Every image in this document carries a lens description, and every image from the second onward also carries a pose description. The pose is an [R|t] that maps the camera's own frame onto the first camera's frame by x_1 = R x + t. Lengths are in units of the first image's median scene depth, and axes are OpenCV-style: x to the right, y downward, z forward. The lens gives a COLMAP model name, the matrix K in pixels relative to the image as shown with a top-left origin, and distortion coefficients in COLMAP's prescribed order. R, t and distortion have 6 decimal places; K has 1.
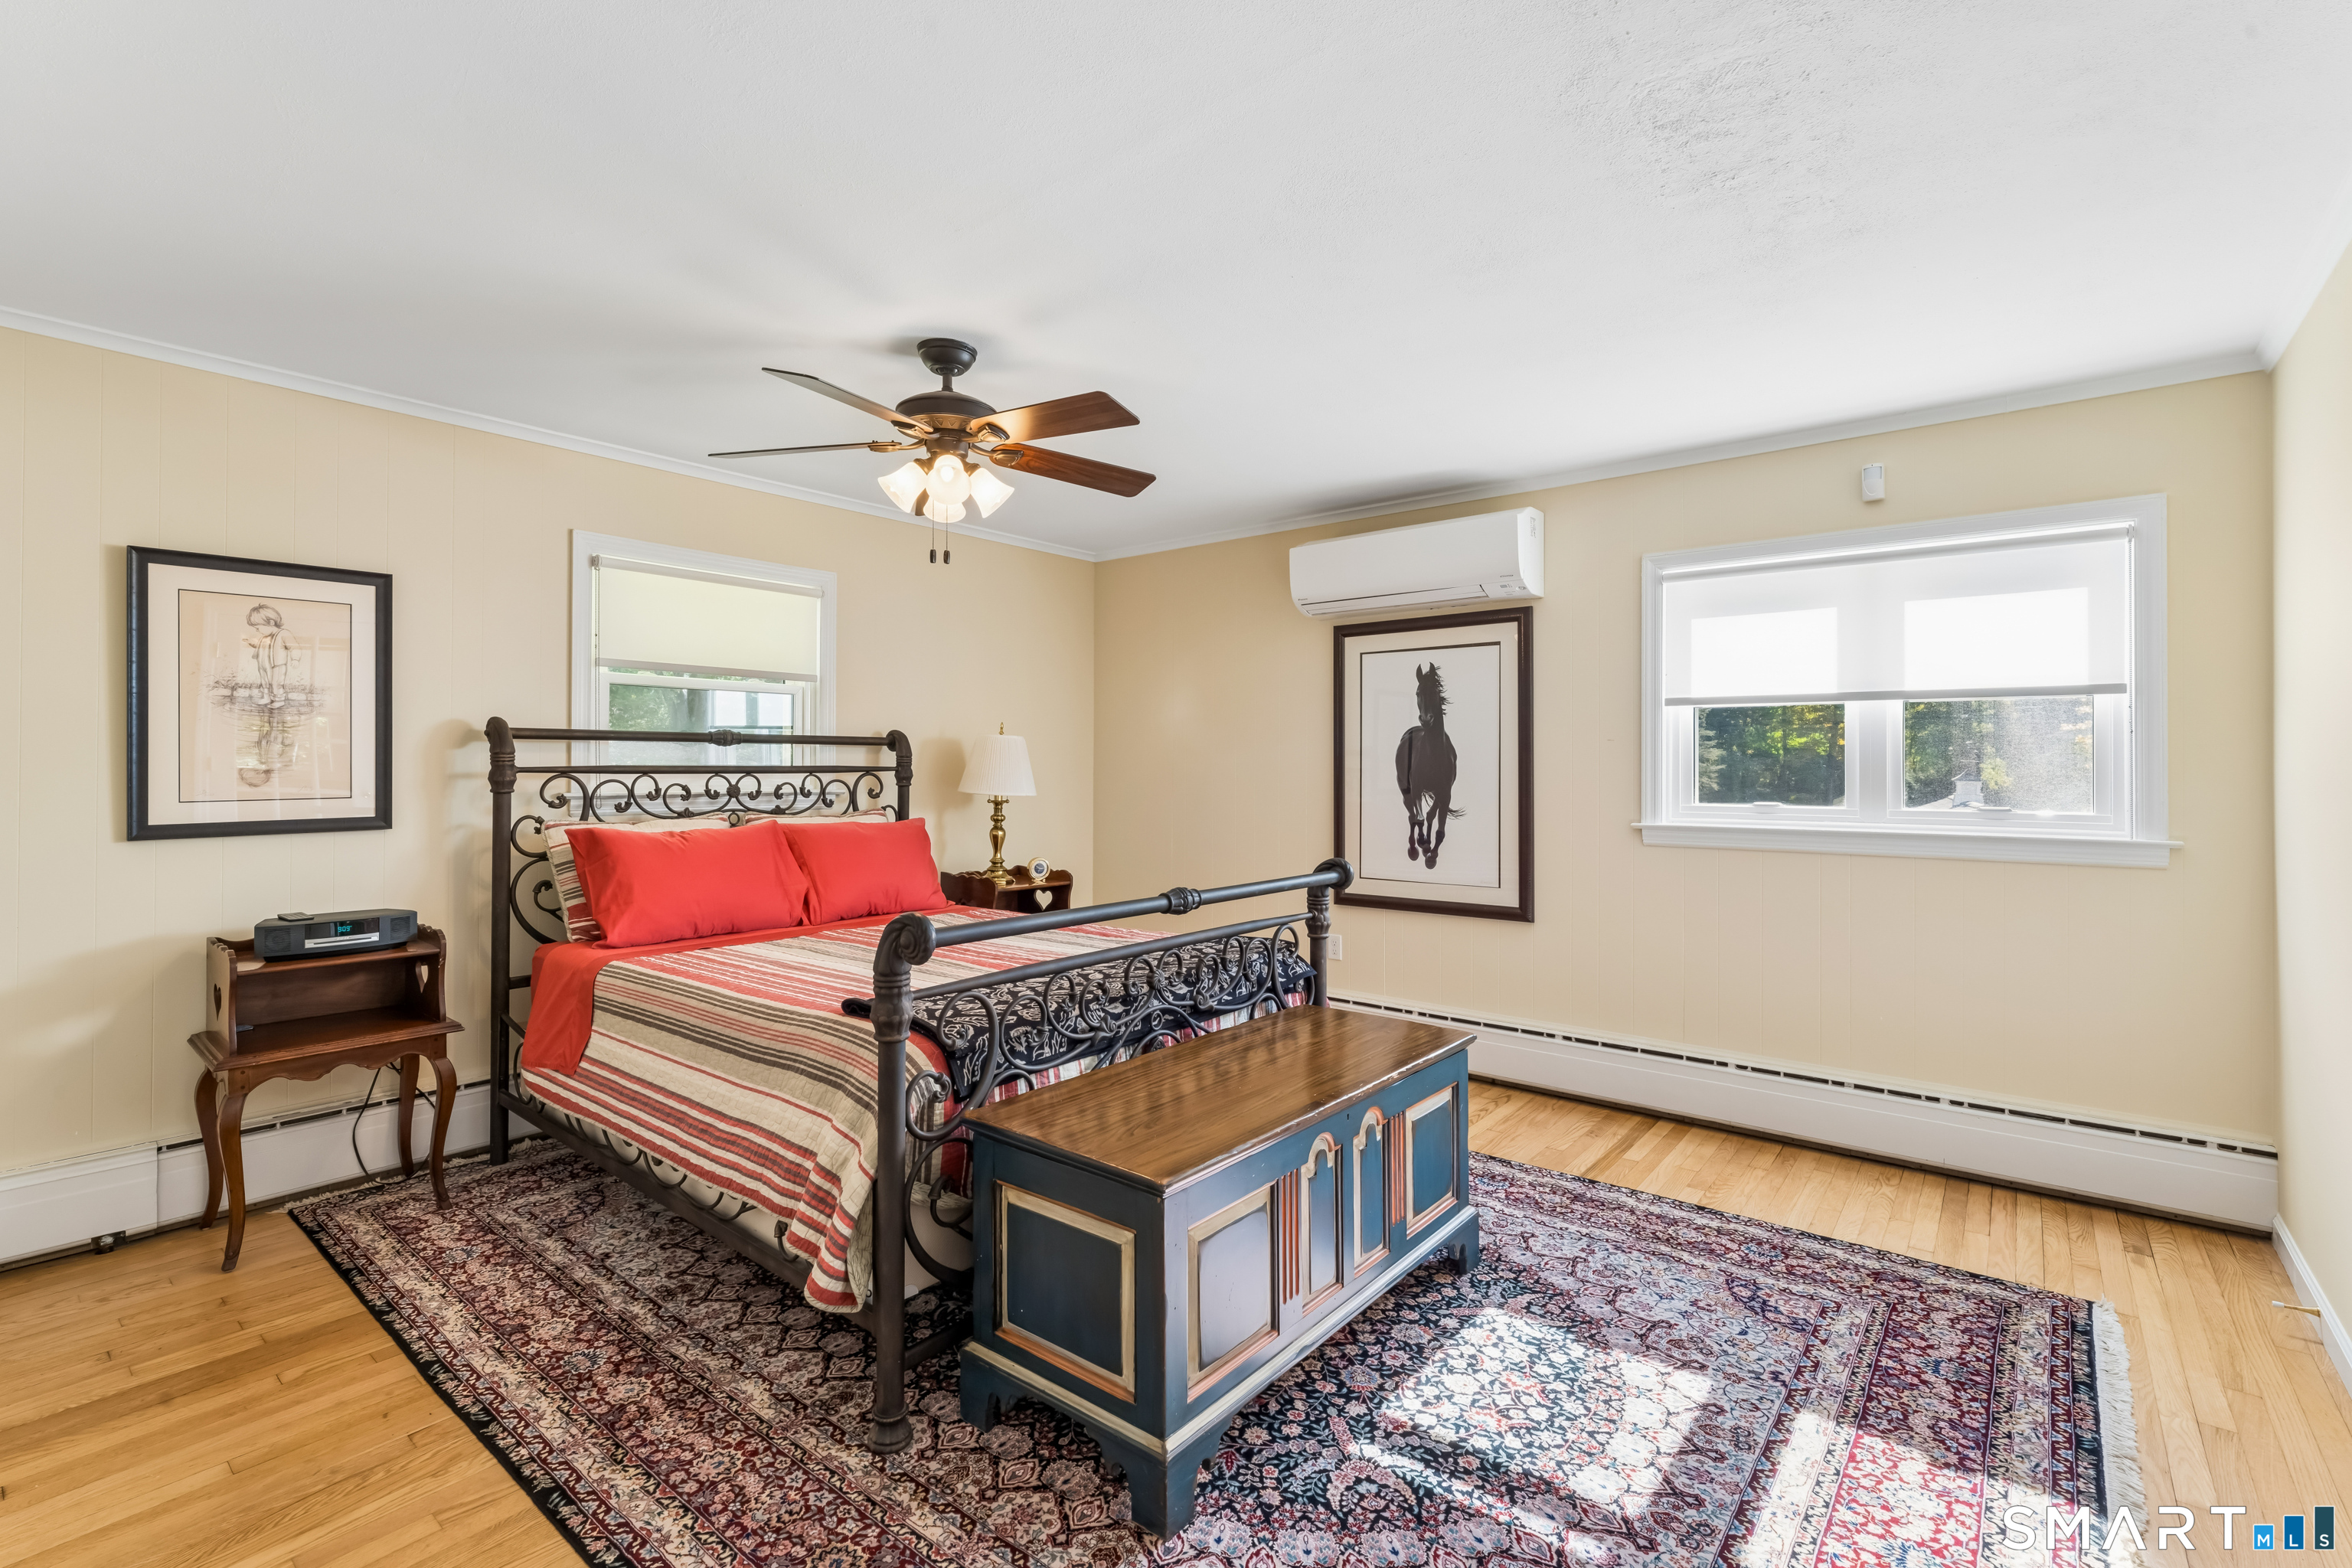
lens RADIAL K [[1038.8, 0, 1169.2], [0, 1038.8, 763.9], [0, 0, 1]] dist [-0.002870, 0.000089]
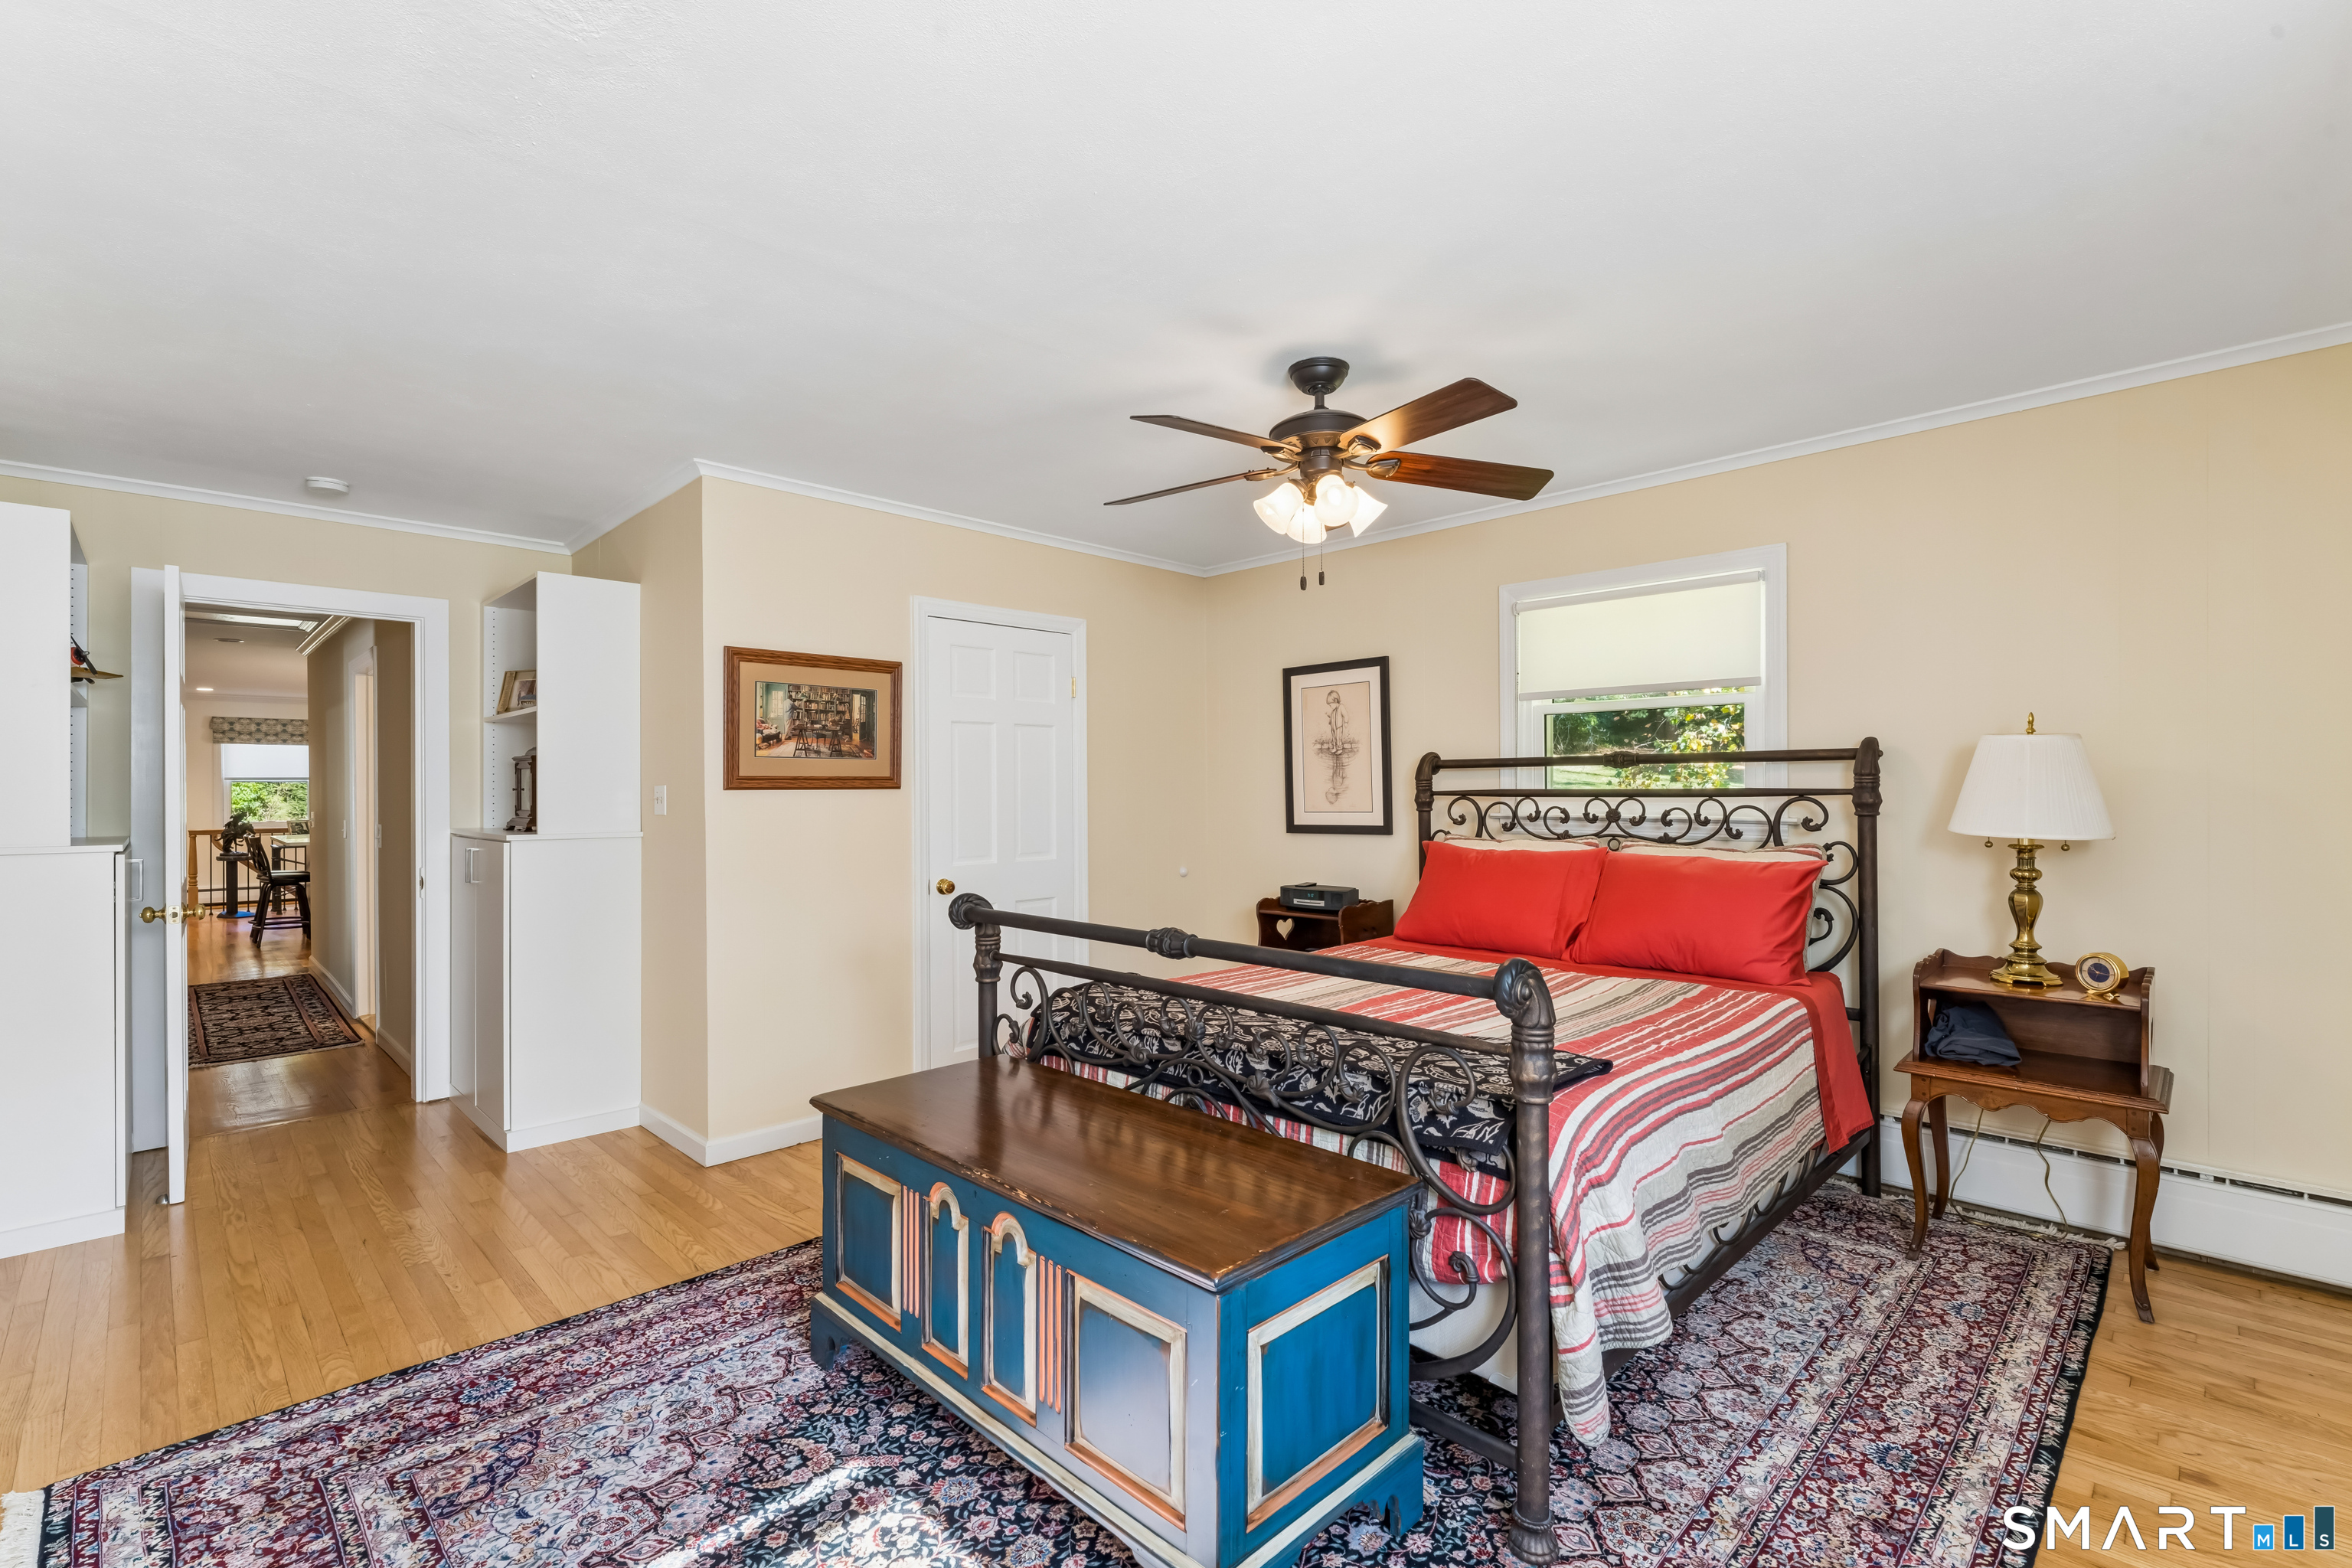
lens RADIAL K [[1038.8, 0, 1187.0], [0, 1038.8, 796.3], [0, 0, 1]] dist [-0.002870, 0.000089]
pose [[-0.085883, 0.003480, -0.996299, 0.604812], [0.006055, 0.999977, 0.002971, 0.003355], [0.996287, -0.005777, -0.085902, 0.742134]]
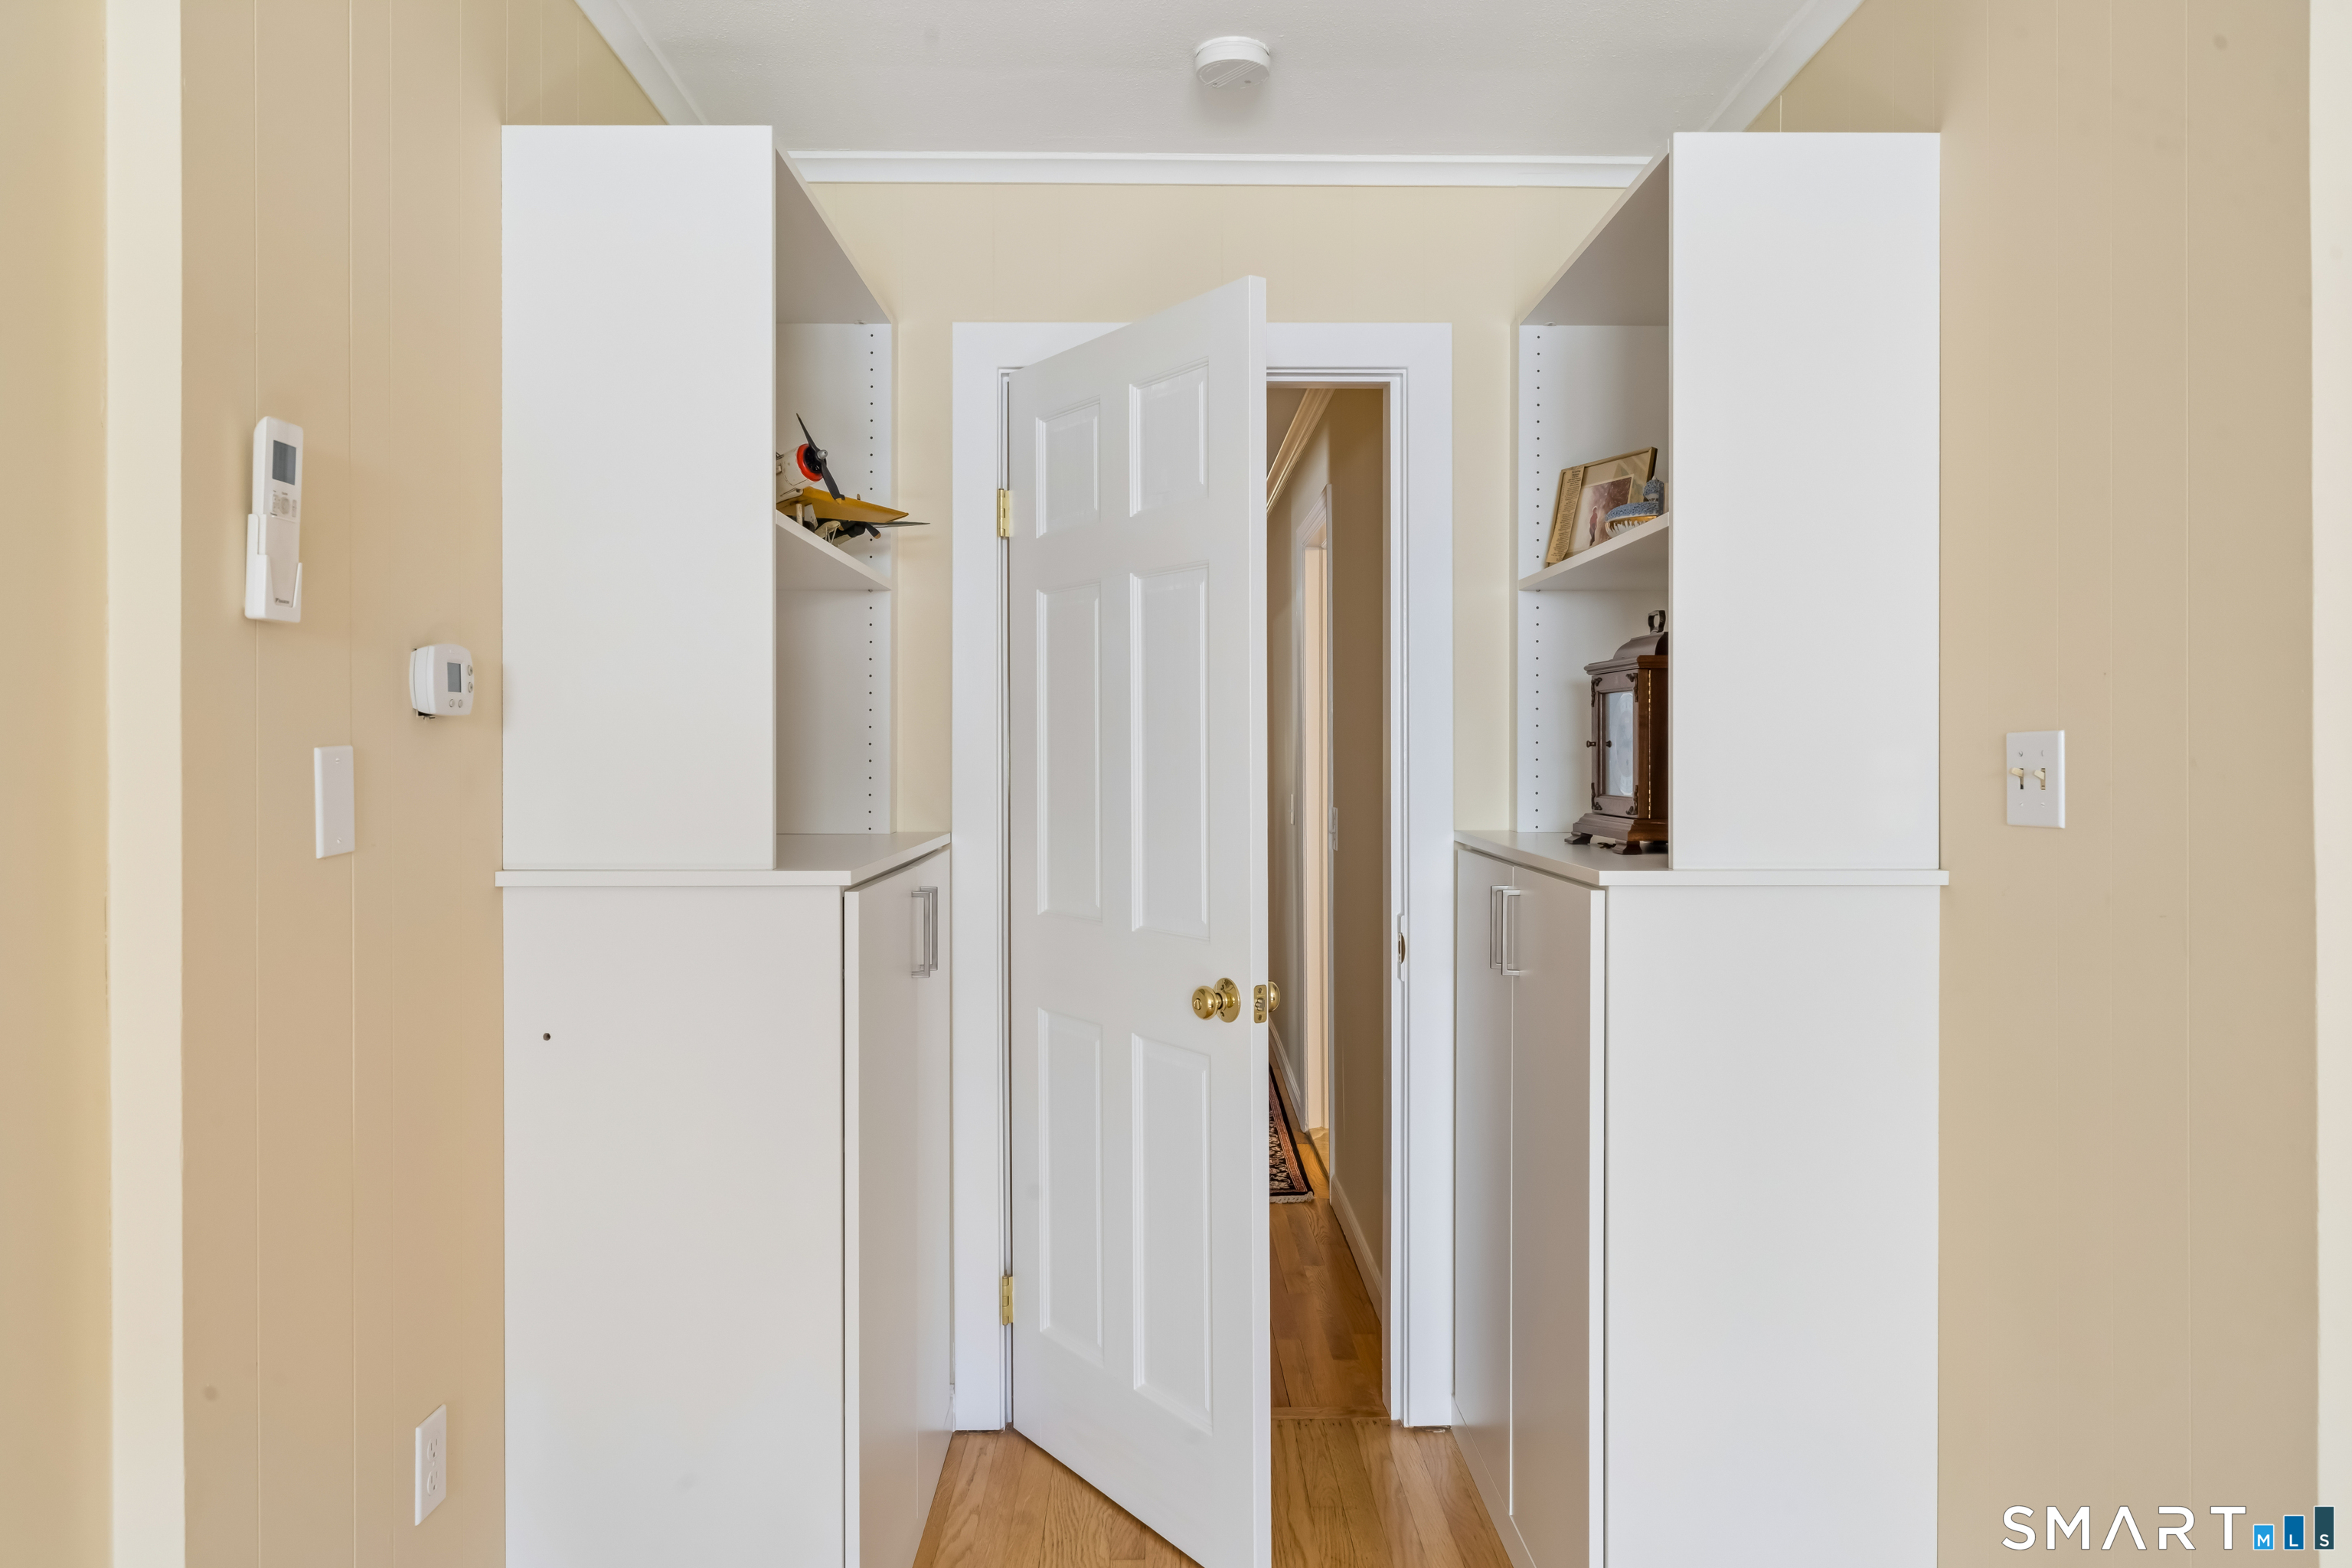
lens RADIAL K [[1565.1, 0, 1173.4], [0, 1565.1, 770.2], [0, 0, 1]] dist [-0.001551, -0.000211]
pose [[-0.756775, 0.011503, -0.653575, 0.120987], [0.006496, 0.999928, 0.010076, -0.002010], [0.653644, 0.003380, -0.756795, 0.306638]]
